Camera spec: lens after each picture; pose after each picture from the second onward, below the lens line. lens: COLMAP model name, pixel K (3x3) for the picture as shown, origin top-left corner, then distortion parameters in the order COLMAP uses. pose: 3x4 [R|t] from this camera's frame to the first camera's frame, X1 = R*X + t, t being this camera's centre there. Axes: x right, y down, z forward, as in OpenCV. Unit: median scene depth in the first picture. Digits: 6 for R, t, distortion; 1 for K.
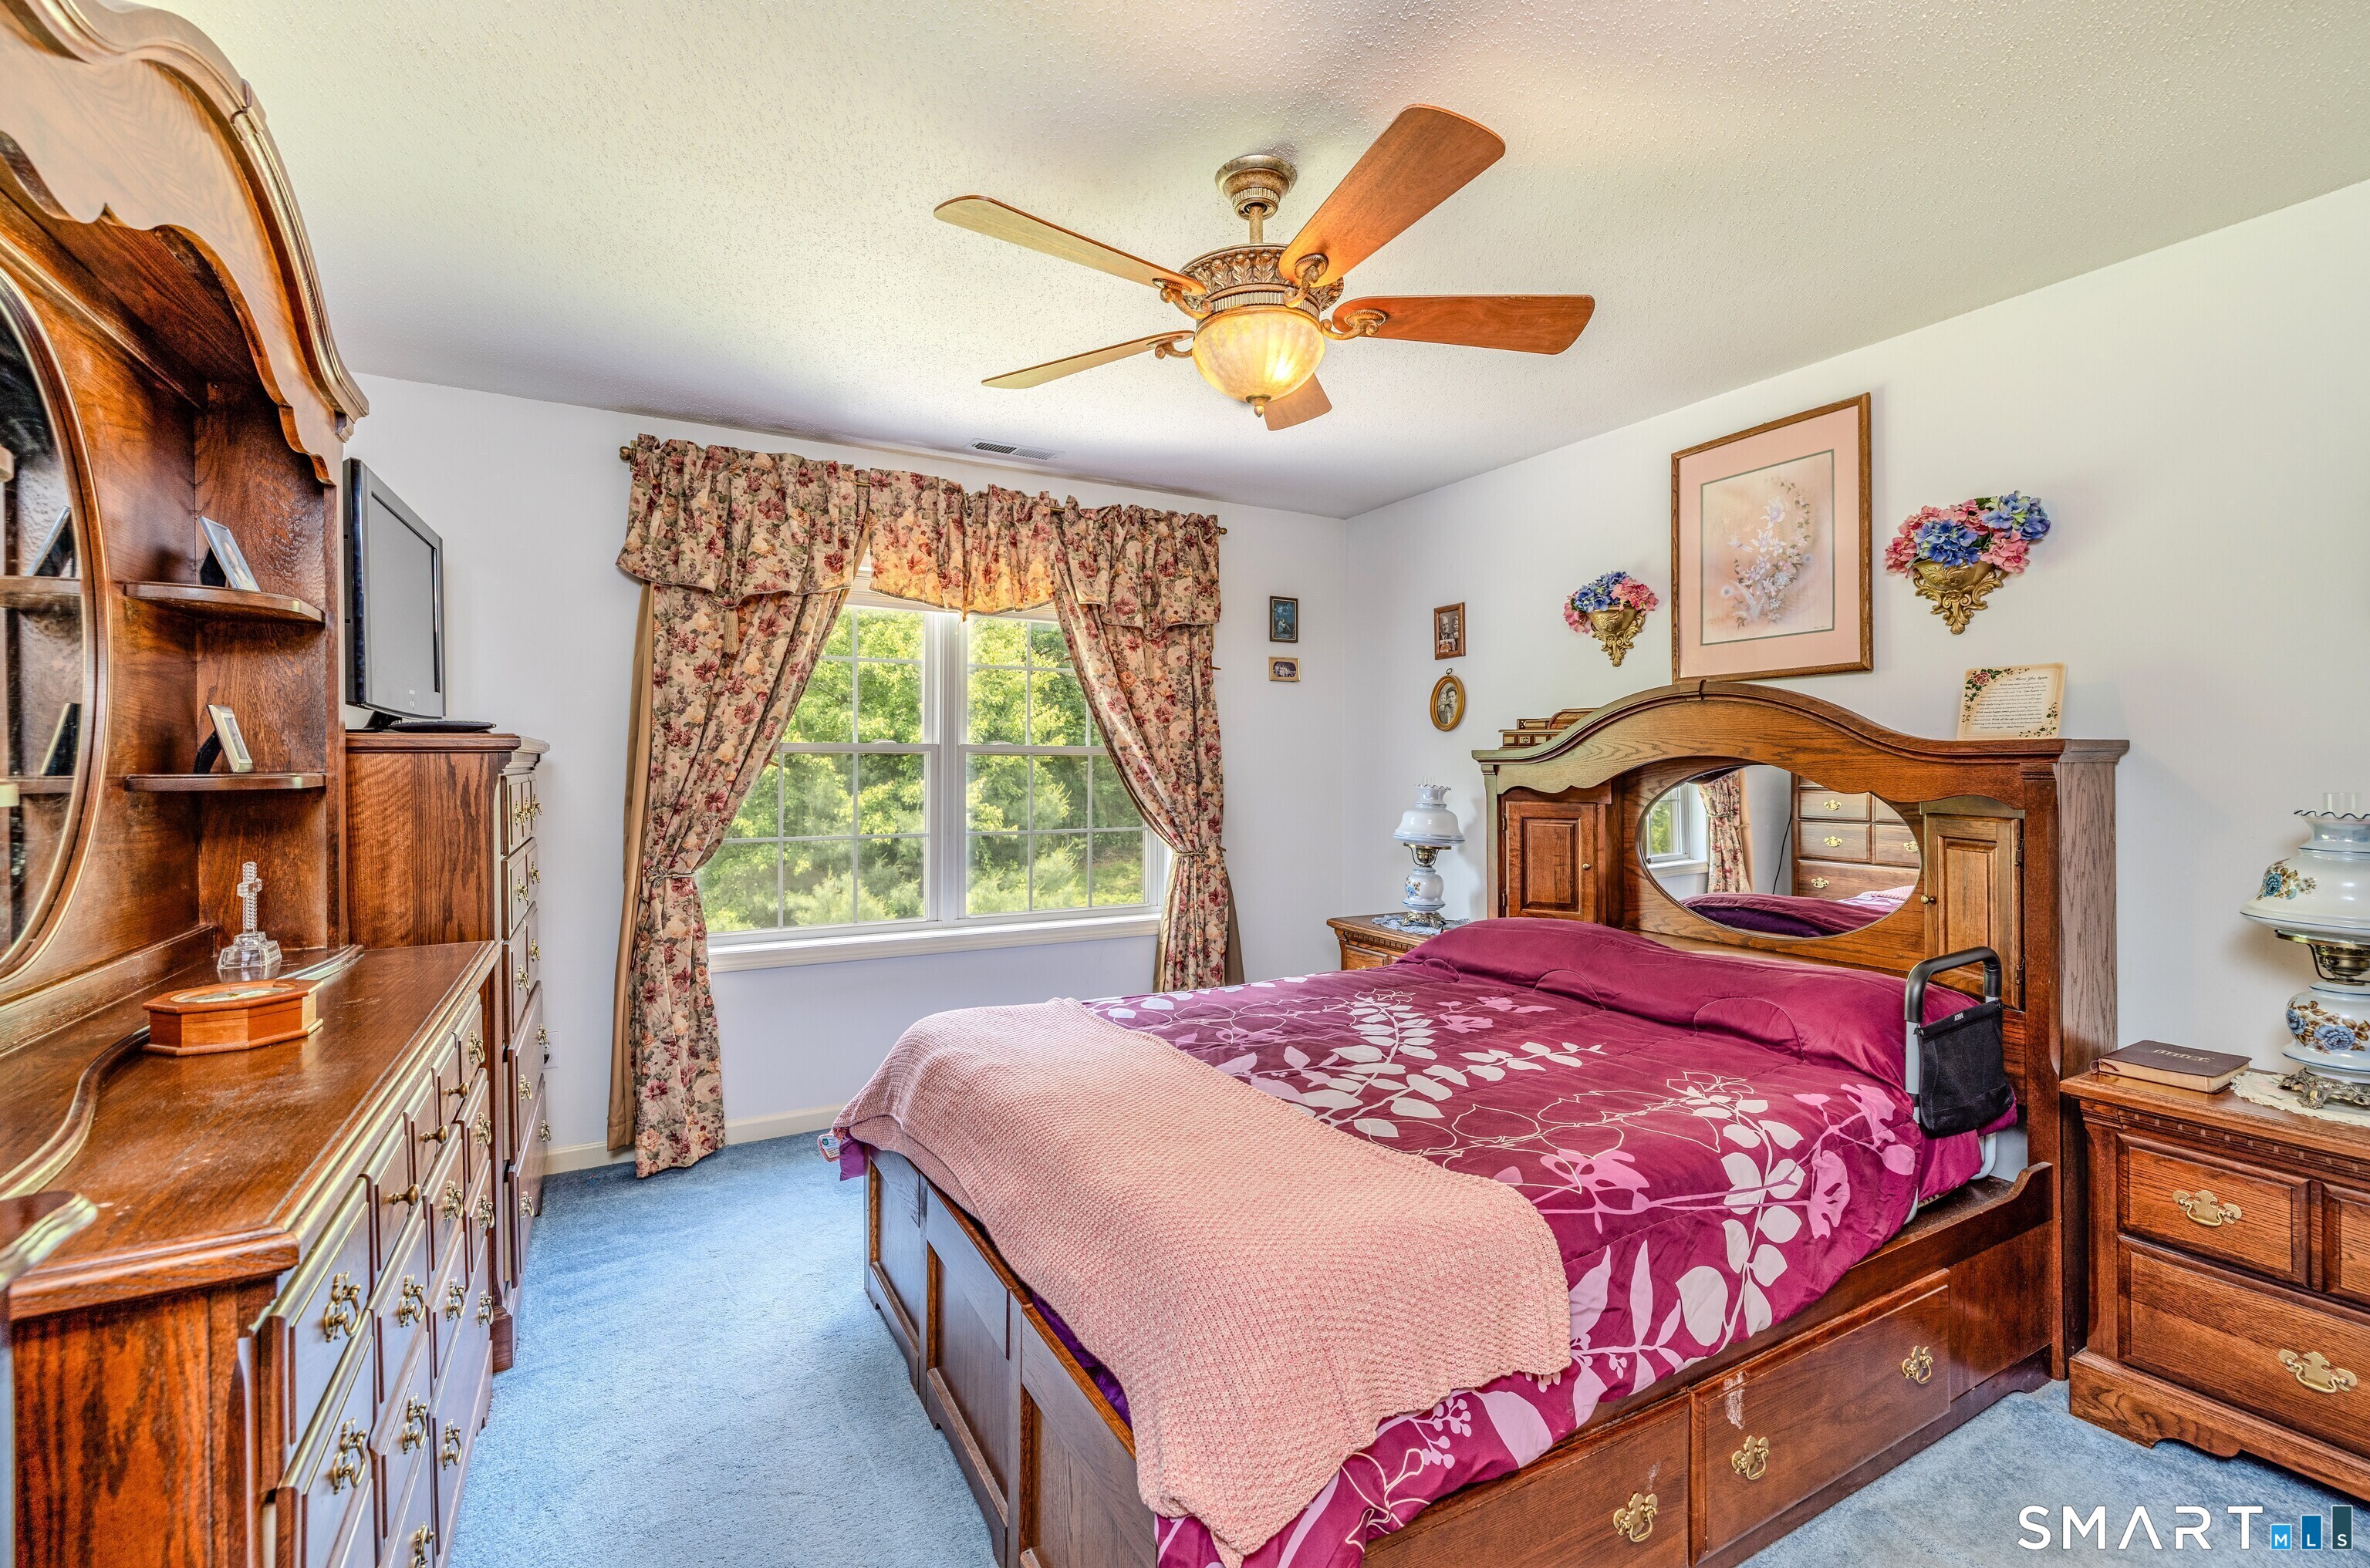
lens RADIAL K [[1018.0, 0, 1184.2], [0, 1018.0, 767.7], [0, 0, 1]] dist [-0.003342, -0.000091]
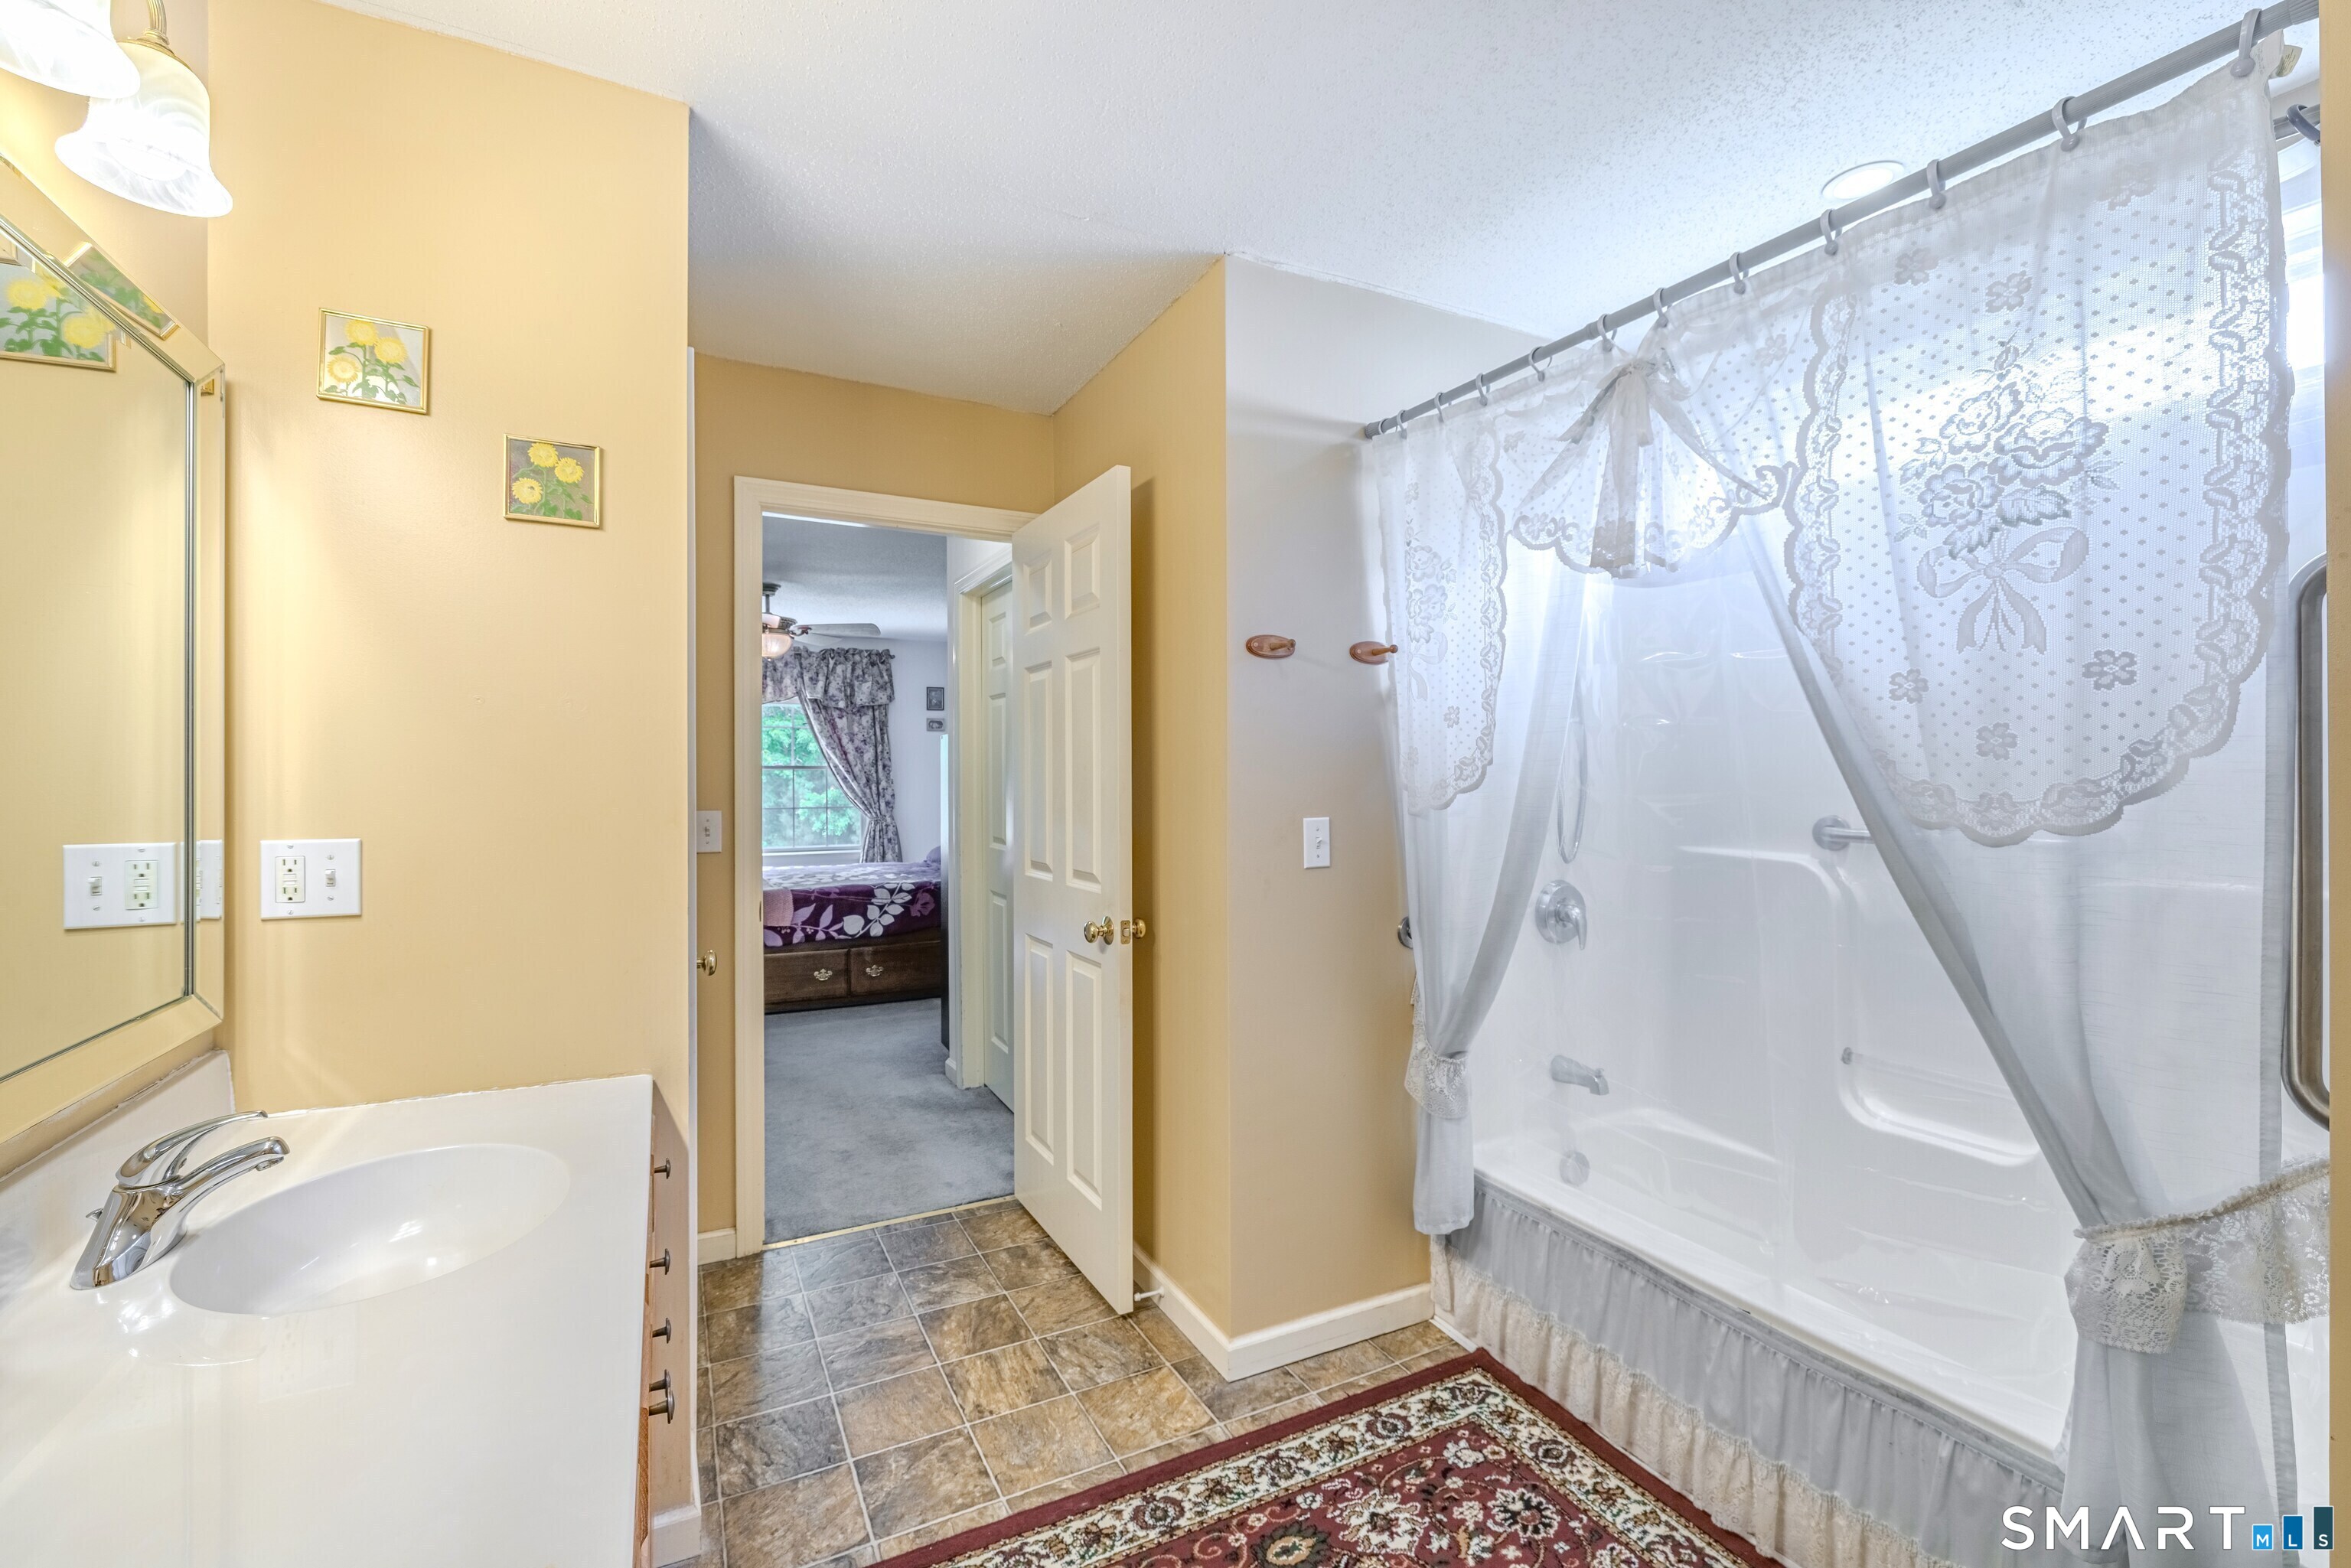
lens RADIAL K [[1000.2, 0, 1177.3], [0, 1000.2, 773.0], [0, 0, 1]] dist [-0.005525, -0.000946]
pose [[0.999232, -0.003999, -0.038989, 0.701445], [0.003930, 0.999991, -0.001867, 0.000330], [0.038997, 0.001712, 0.999238, -0.975223]]
